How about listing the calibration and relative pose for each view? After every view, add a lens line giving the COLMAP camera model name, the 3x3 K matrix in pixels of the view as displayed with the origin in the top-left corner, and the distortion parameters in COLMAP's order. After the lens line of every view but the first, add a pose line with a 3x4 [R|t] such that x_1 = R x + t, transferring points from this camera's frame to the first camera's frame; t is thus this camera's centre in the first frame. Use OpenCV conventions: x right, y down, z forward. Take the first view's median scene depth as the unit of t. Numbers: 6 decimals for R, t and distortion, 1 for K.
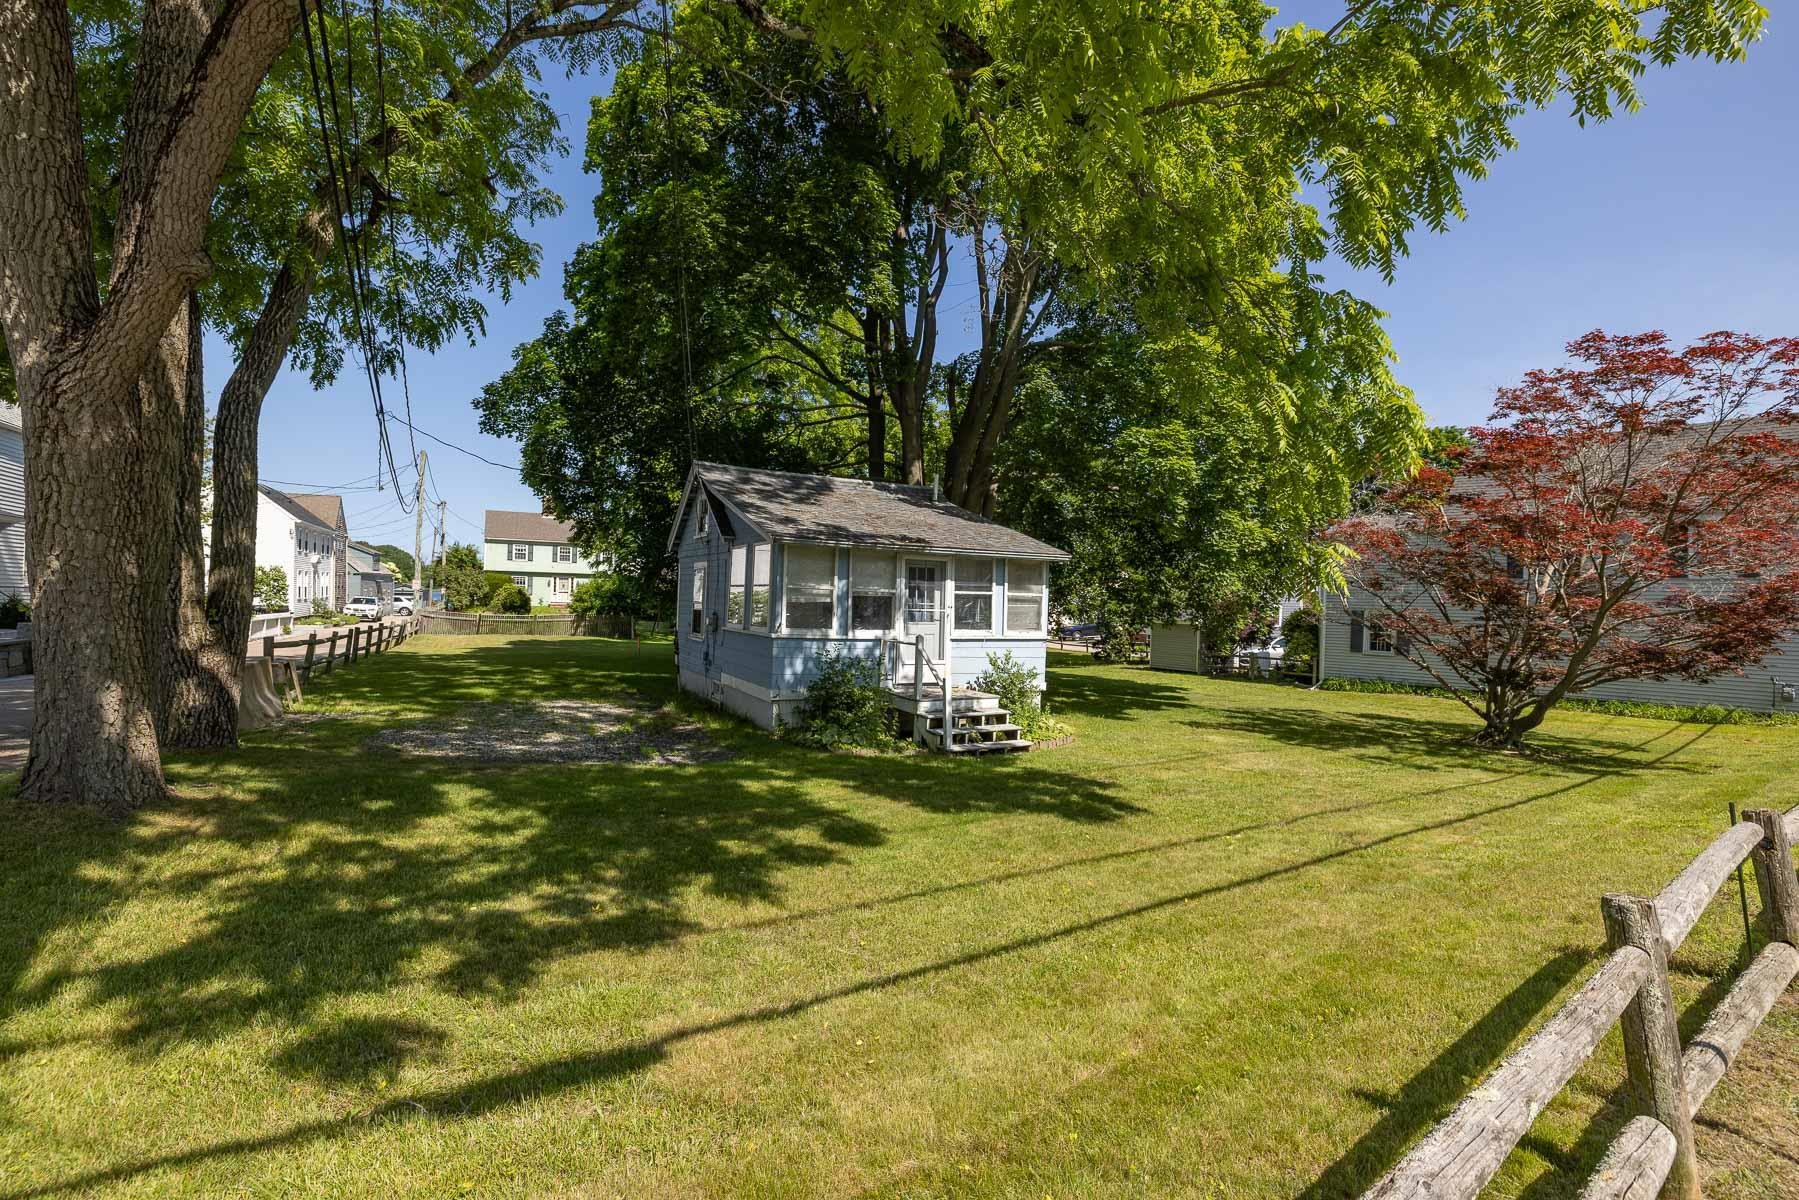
lens RADIAL K [[791.4, 0, 899.5], [0, 791.4, 600.0], [0, 0, 1]] dist [-0.003256, -0.000184]
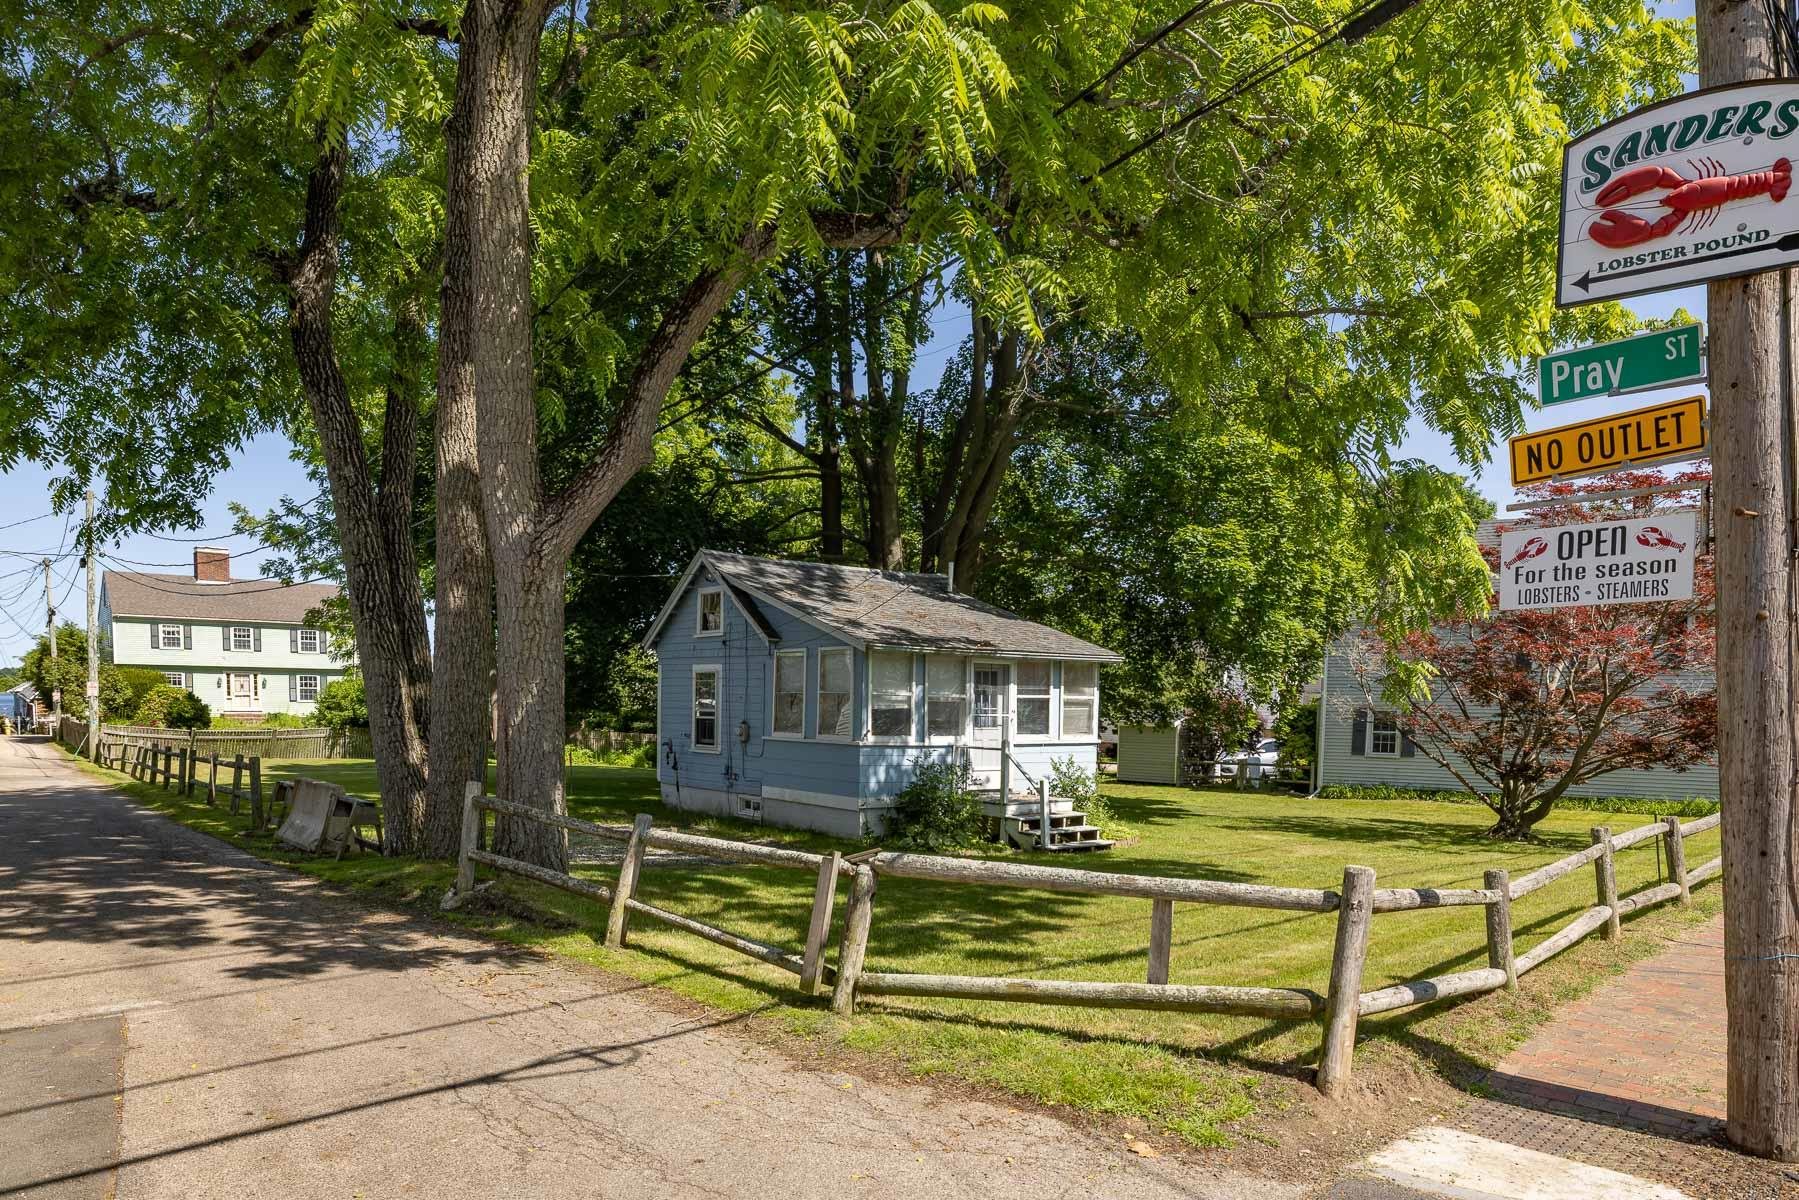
lens RADIAL K [[1139.3, 0, 898.3], [0, 1139.3, 797.1], [0, 0, 1]] dist [0.003257, -0.002132]
pose [[0.985236, -0.027581, 0.168968, -0.304188], [0.012919, 0.996101, 0.087267, -0.010030], [-0.170716, -0.083796, 0.981751, -0.350762]]
